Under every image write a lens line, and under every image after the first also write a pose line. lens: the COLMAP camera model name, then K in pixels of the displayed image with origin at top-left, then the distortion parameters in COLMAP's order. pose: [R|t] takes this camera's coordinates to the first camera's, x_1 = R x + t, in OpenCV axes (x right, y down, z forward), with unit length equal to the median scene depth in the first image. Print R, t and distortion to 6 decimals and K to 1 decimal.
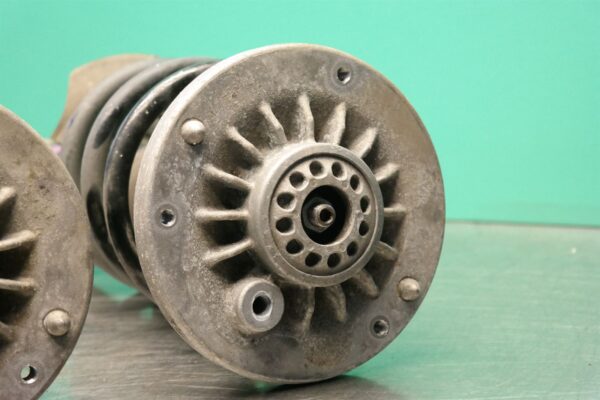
lens RADIAL K [[1455.7, 0, 300.3], [0, 1455.7, 201.6], [0, 0, 1]] dist [0.267387, 0.000000]
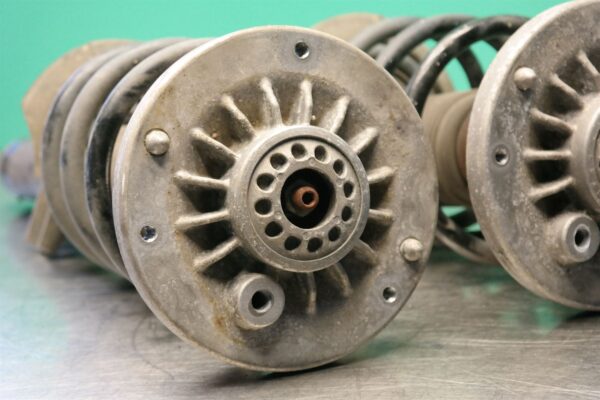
lens RADIAL K [[1455.7, 0, 288.6], [0, 1455.7, 224.2], [0, 0, 1]] dist [0.267387, 0.000000]
pose [[0.999991, 0.003276, 0.002737, -0.253004], [-0.003349, 0.999621, 0.027312, 0.032037], [-0.002647, -0.027321, 0.999623, -0.105902]]
